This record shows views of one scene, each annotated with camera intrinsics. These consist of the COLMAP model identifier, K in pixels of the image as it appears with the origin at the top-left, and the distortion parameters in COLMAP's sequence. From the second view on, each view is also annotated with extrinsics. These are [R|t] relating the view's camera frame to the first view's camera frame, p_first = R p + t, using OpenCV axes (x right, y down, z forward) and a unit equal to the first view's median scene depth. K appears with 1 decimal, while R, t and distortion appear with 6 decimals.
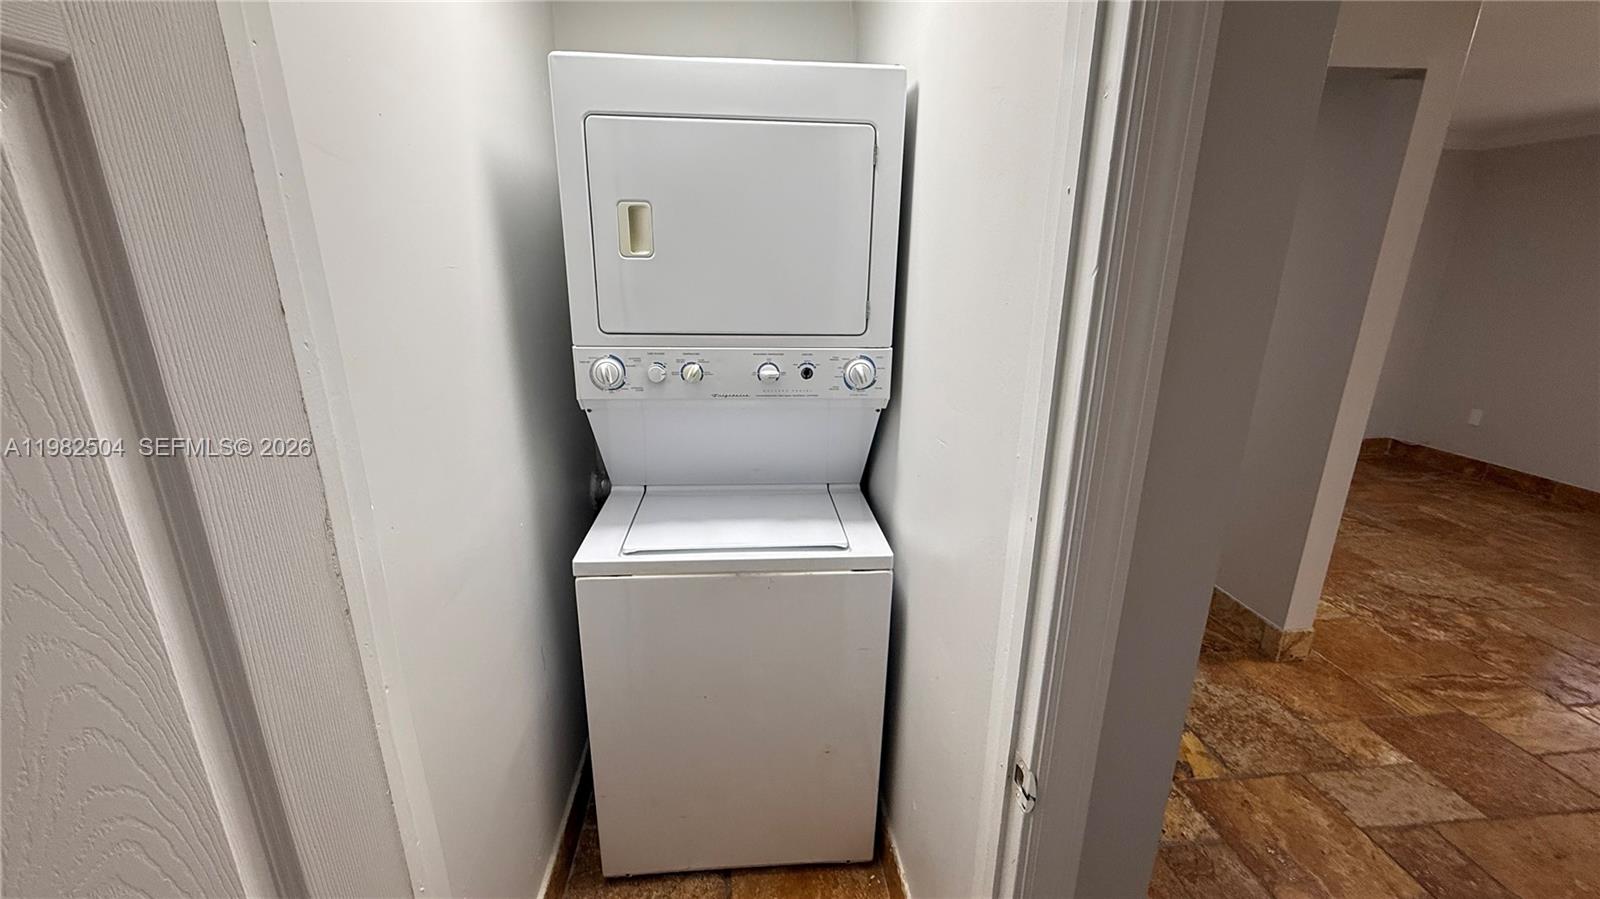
lens RADIAL K [[640.3, 0, 801.3], [0, 640.3, 451.8], [0, 0, 1]] dist [-0.001581, 0.000025]
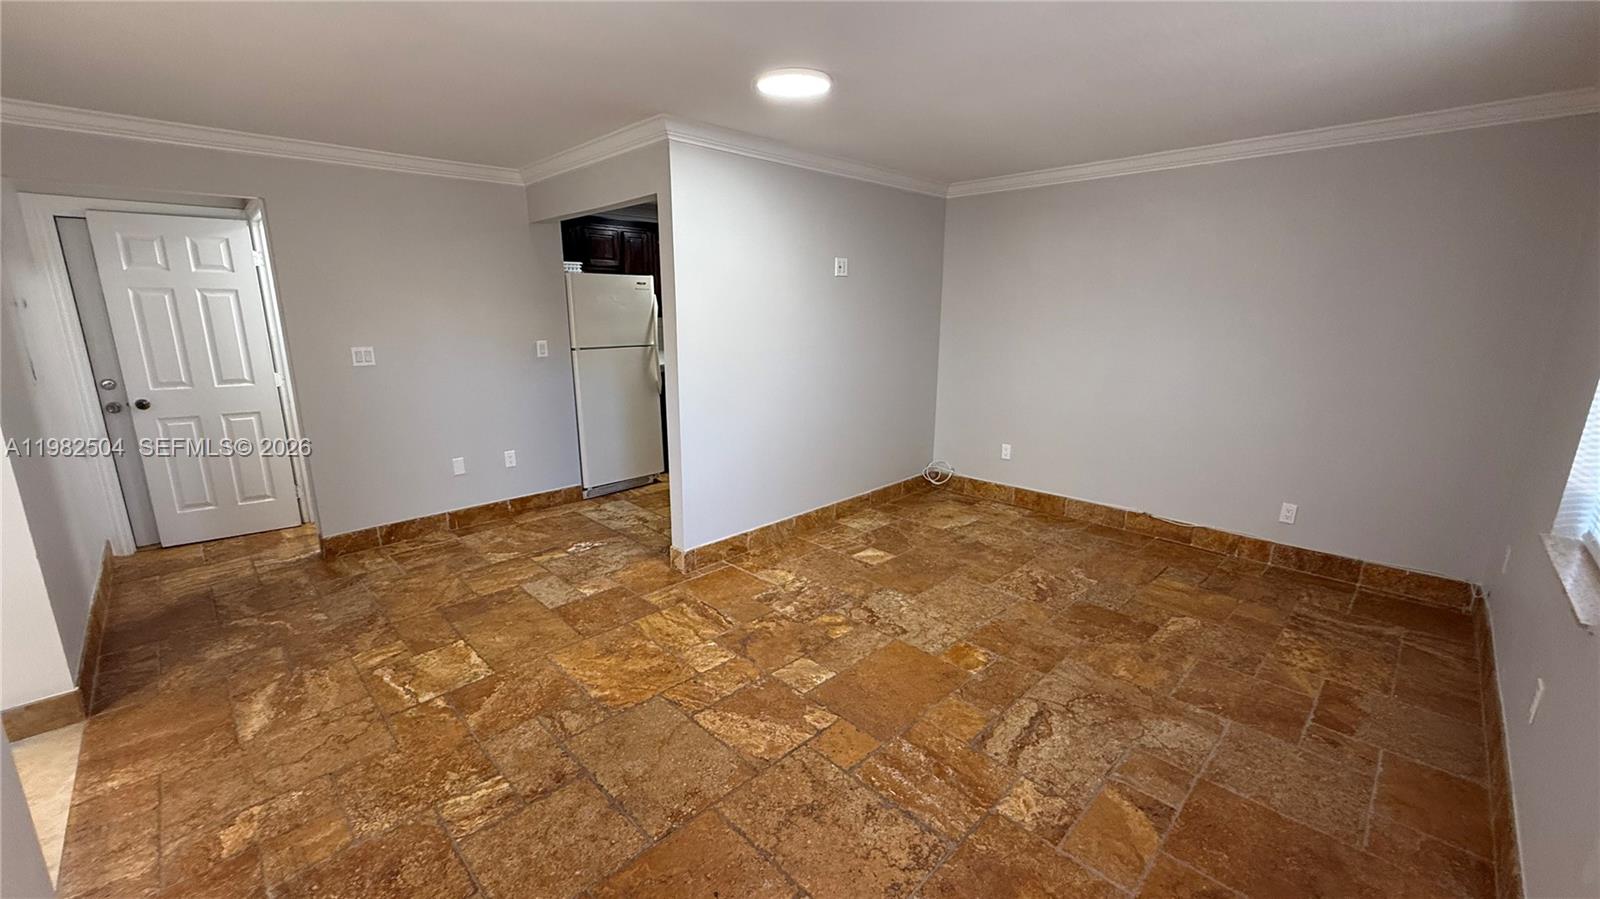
lens RADIAL K [[640.3, 0, 798.0], [0, 640.3, 449.4], [0, 0, 1]] dist [-0.001581, 0.000025]
pose [[0.629415, 0.162351, -0.759920, 1.801762], [-0.218876, 0.975377, 0.027094, -0.043652], [0.745607, 0.149275, 0.649452, 0.180693]]
